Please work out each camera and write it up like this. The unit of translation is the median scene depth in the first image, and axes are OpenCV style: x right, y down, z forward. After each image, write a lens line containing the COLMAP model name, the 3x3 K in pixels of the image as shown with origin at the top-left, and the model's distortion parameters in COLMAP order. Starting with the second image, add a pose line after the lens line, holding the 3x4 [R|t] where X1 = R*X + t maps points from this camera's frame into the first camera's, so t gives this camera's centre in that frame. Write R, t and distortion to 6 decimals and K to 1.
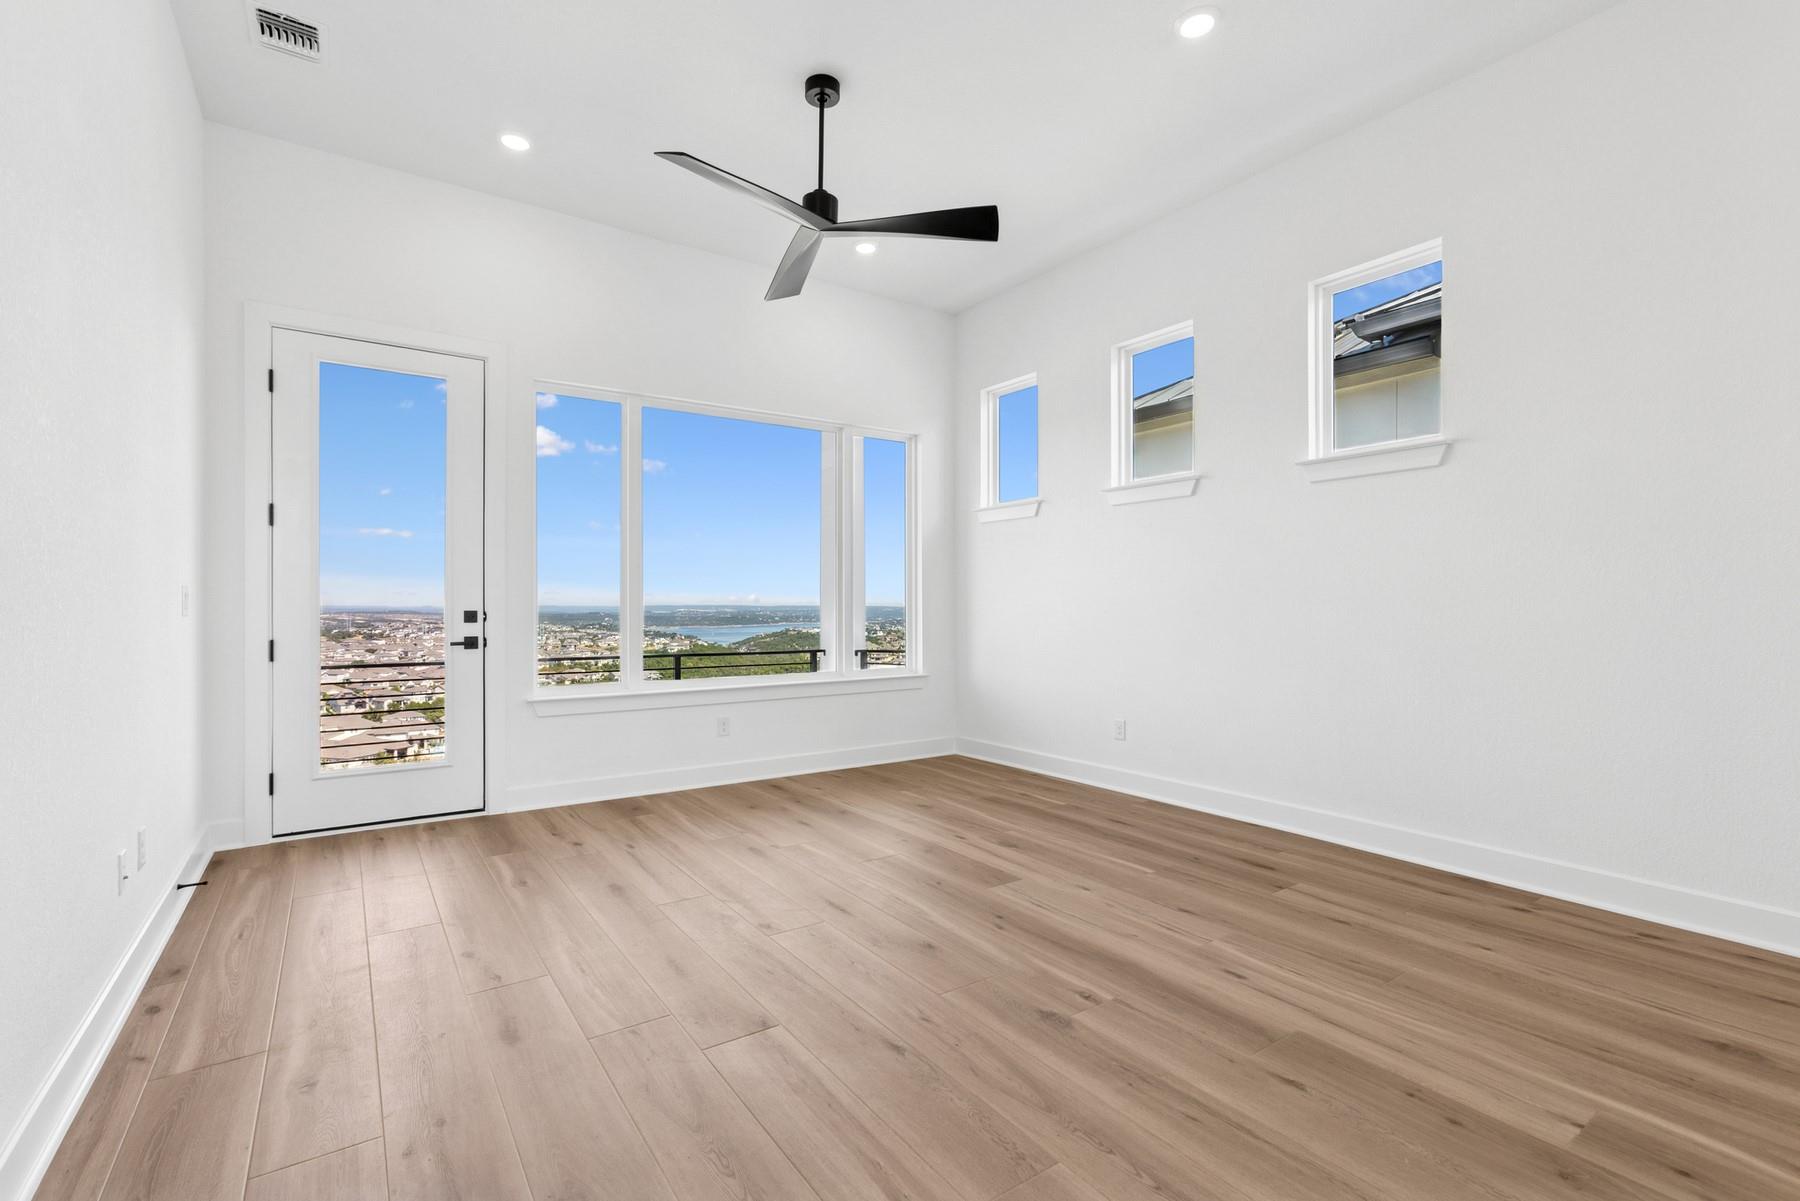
lens RADIAL K [[800.4, 0, 887.8], [0, 800.4, 609.9], [0, 0, 1]] dist [-0.015263, 0.013753]
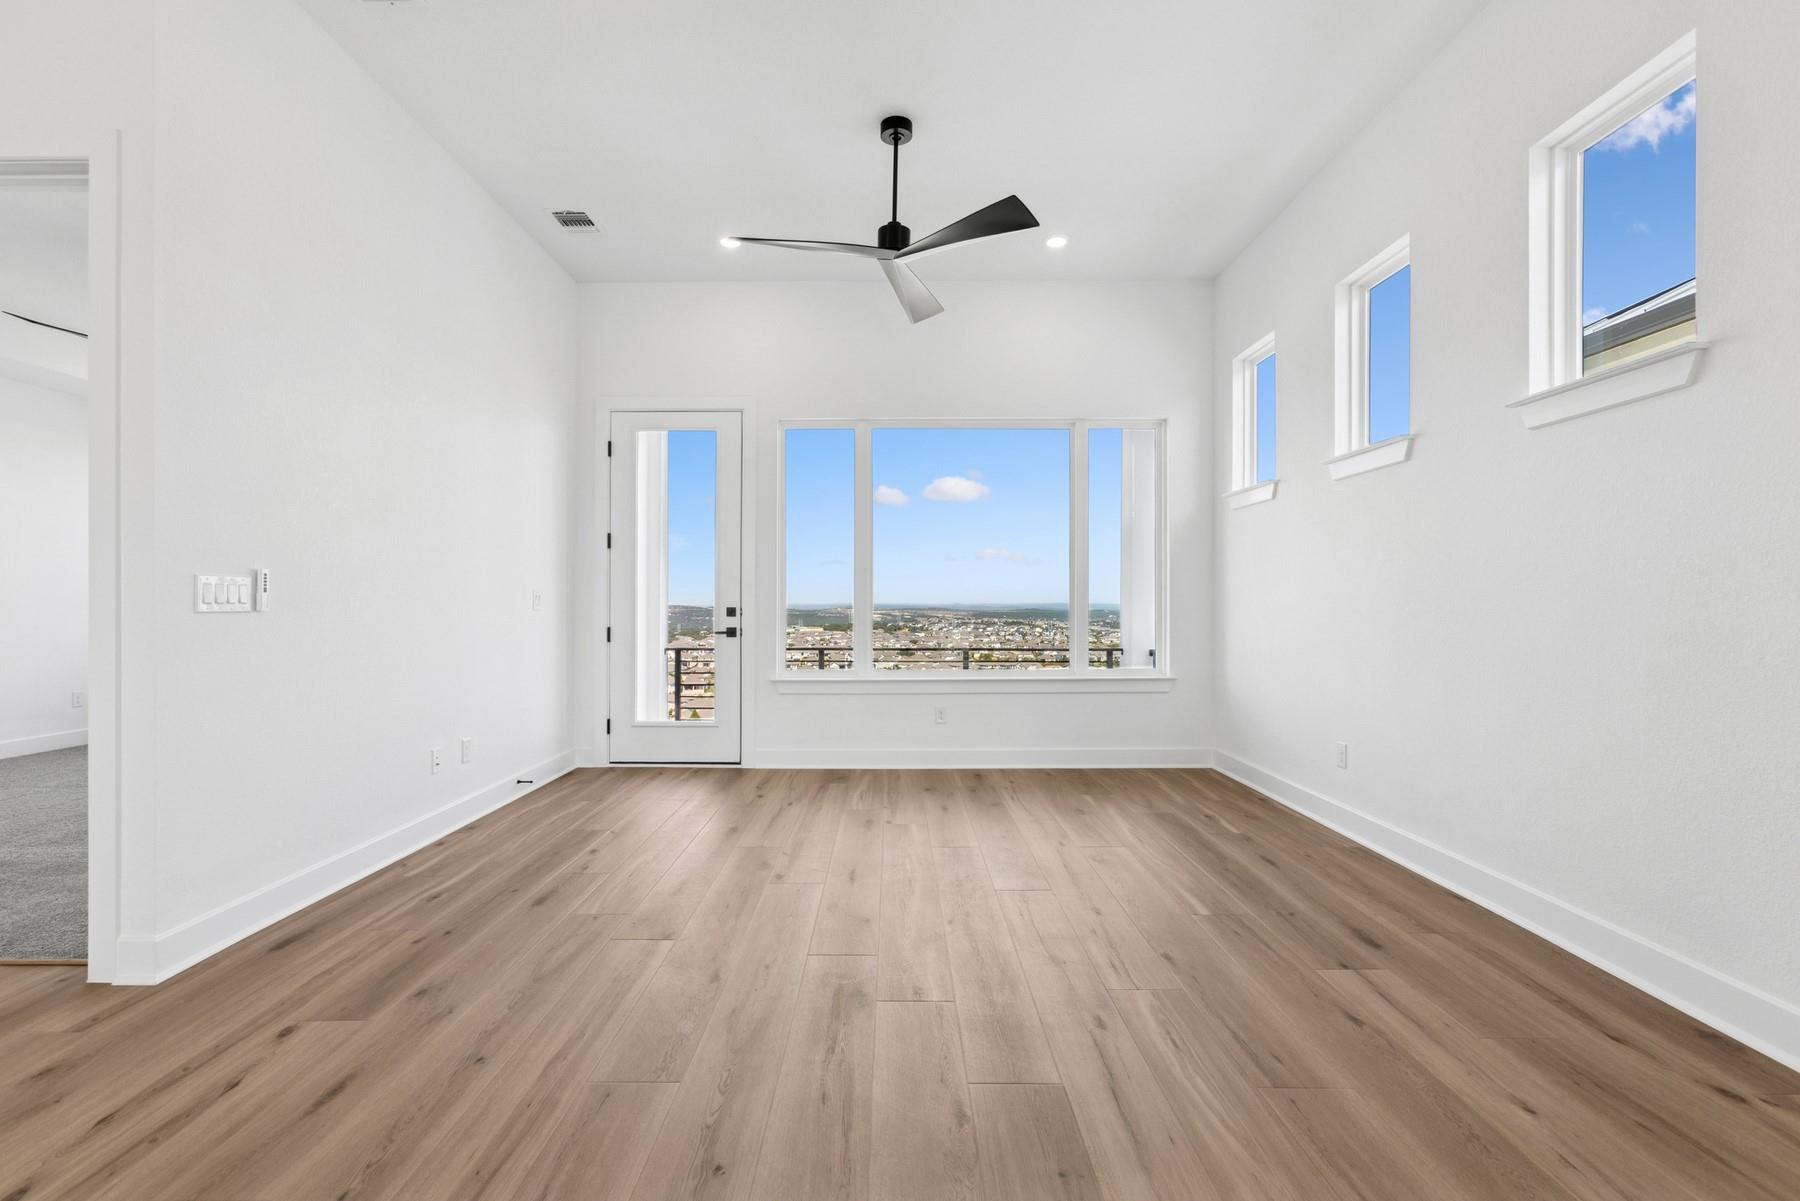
lens RADIAL K [[800.4, 0, 892.2], [0, 800.4, 604.3], [0, 0, 1]] dist [0.001834, 0.001388]
pose [[0.822641, -0.000462, -0.568561, 0.490607], [-0.001768, 0.999993, -0.003370, -0.000251], [0.568559, 0.003777, 0.822634, 0.093304]]
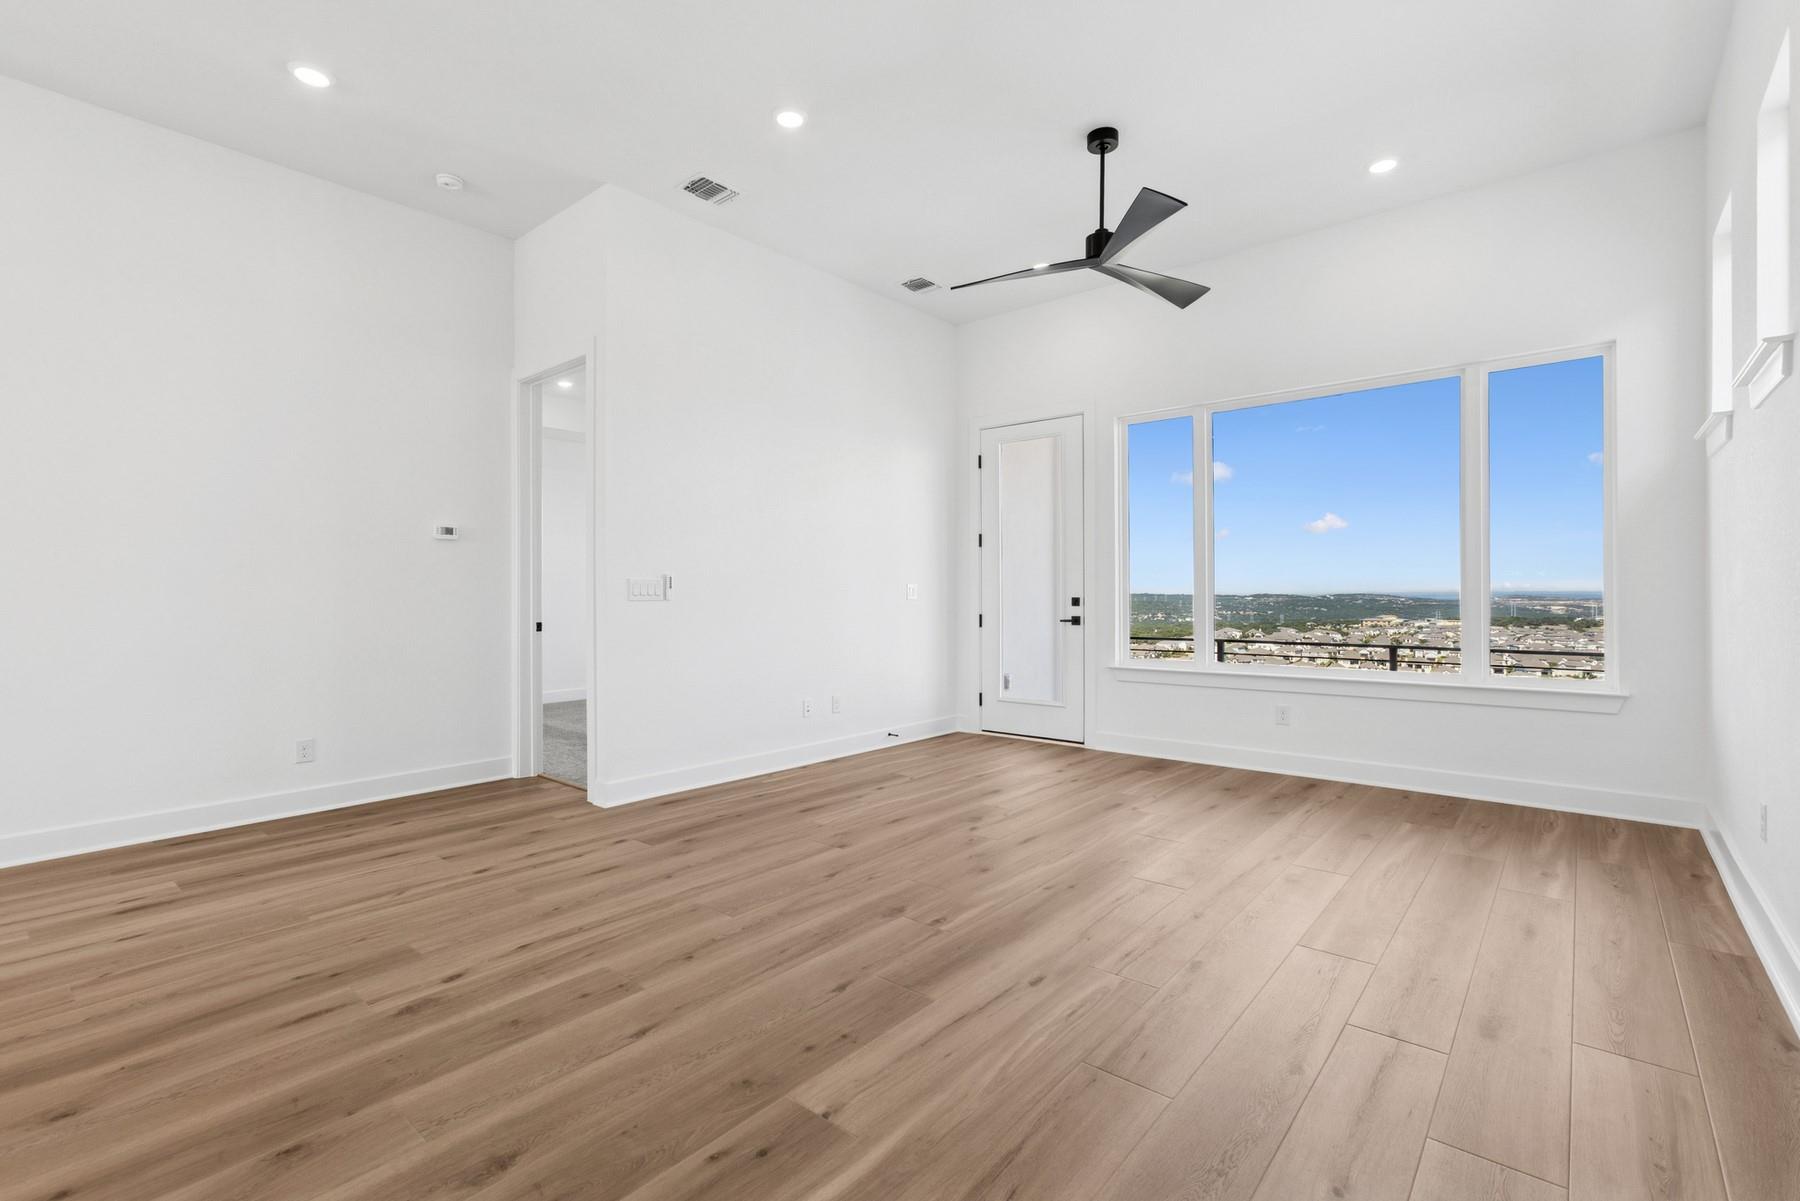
lens RADIAL K [[816.1, 0, 902.1], [0, 816.1, 590.8], [0, 0, 1]] dist [-0.003766, 0.000280]
pose [[0.264757, -0.005074, -0.964302, 0.873632], [-0.000986, 0.999984, -0.005533, -0.002828], [0.964315, 0.002415, 0.264748, 0.382191]]
